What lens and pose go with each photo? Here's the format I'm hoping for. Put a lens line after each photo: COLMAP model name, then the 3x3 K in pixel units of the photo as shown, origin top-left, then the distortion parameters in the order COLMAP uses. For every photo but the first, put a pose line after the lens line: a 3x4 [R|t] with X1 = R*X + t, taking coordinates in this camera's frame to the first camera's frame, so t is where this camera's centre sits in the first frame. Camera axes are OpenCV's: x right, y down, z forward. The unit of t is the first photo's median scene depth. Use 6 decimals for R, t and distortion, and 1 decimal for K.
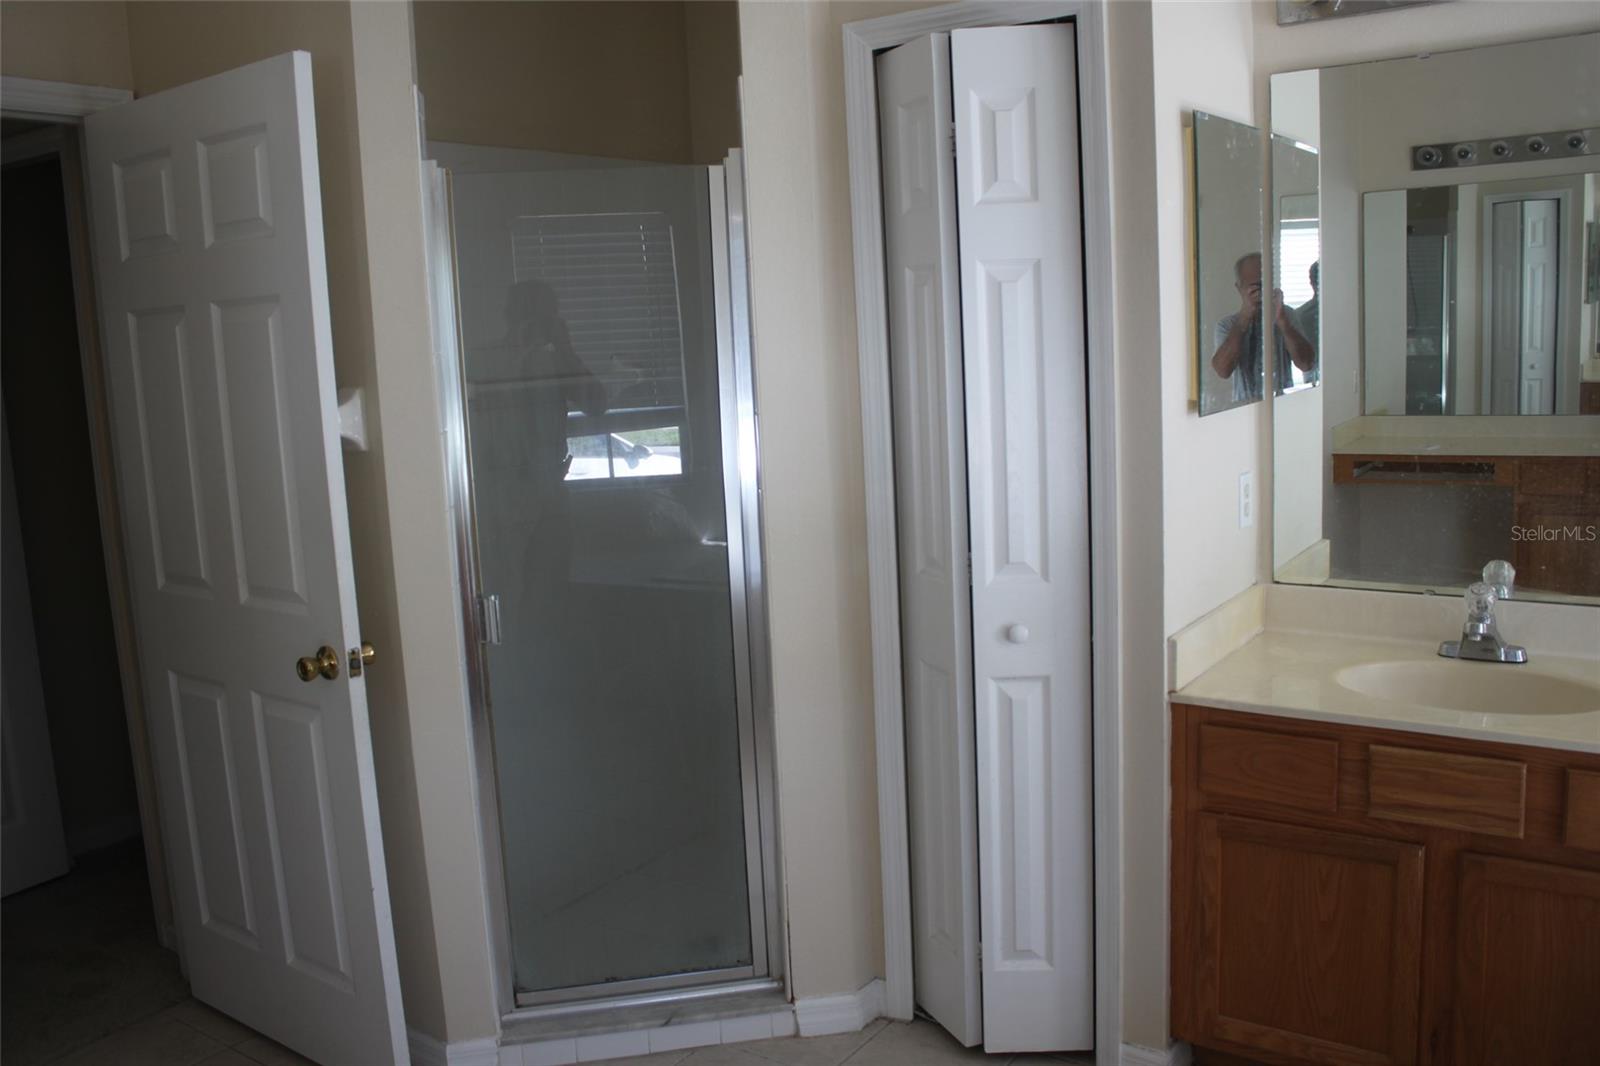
lens RADIAL K [[1352.6, 0, 804.8], [0, 1352.6, 522.6], [0, 0, 1]] dist [-0.169302, 0.154792]
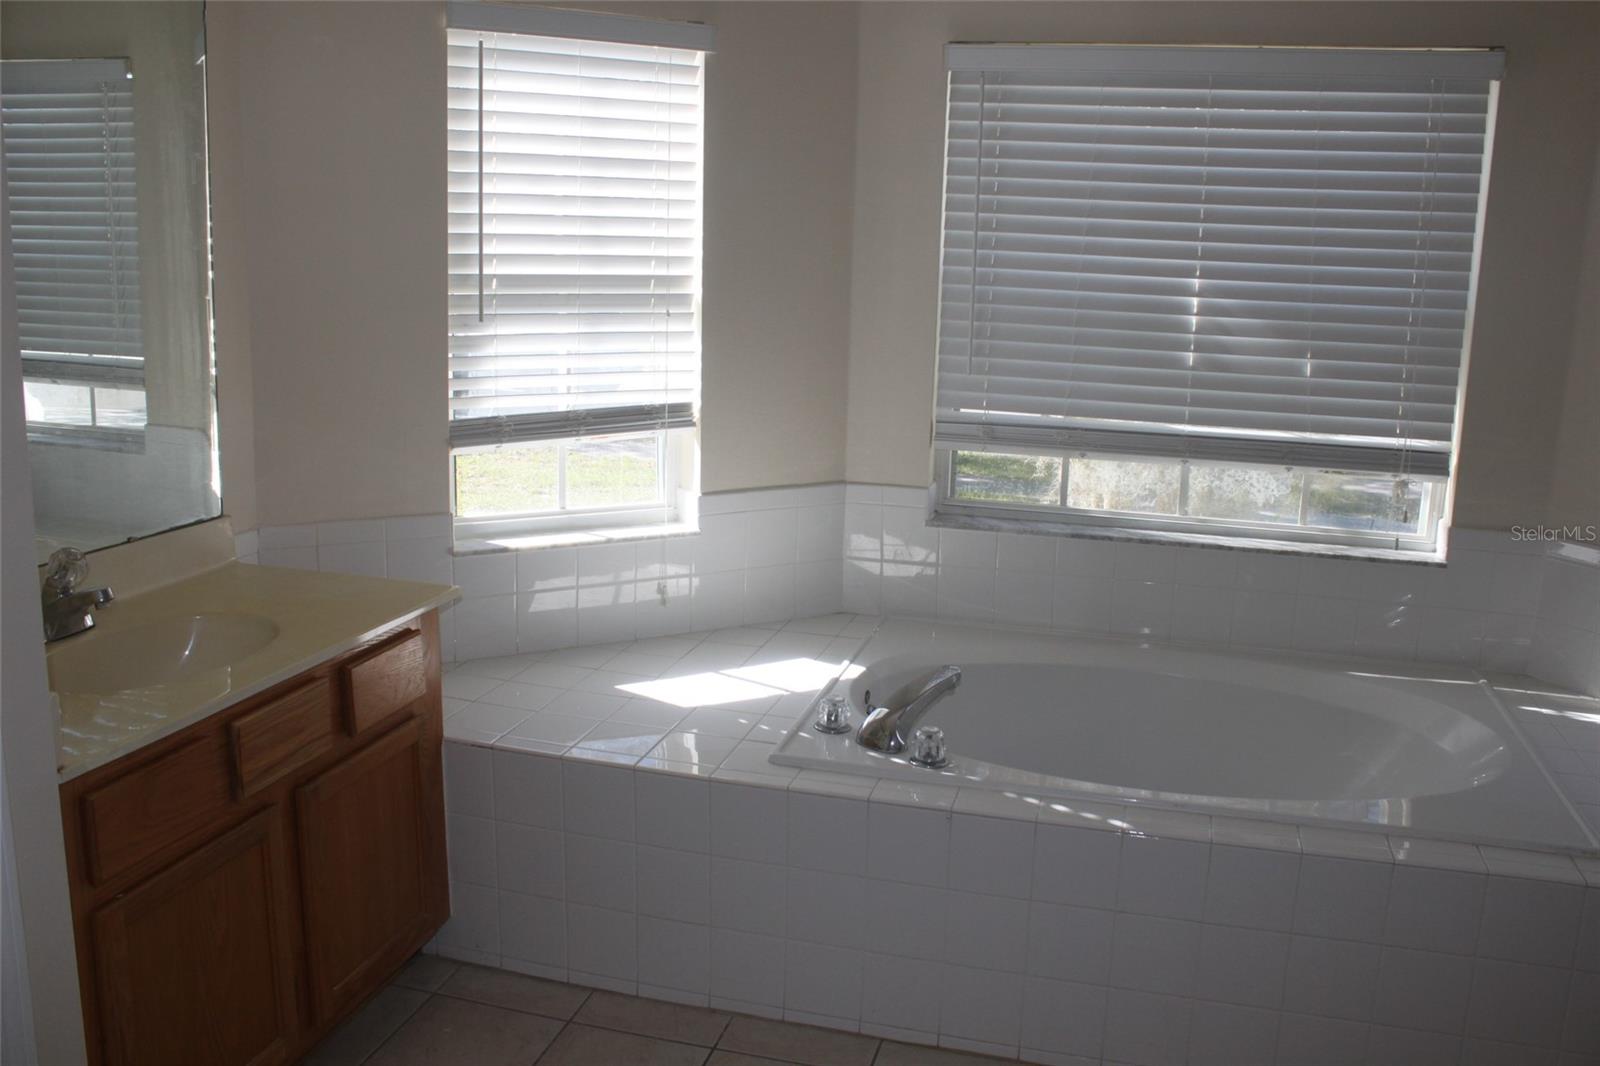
lens RADIAL K [[1352.6, 0, 804.8], [0, 1352.6, 522.6], [0, 0, 1]] dist [-0.169302, 0.154792]
pose [[-0.368558, -0.140743, 0.918889, -0.516654], [0.124552, 0.972084, 0.198847, -0.092570], [-0.921223, 0.187736, -0.340739, 0.931315]]
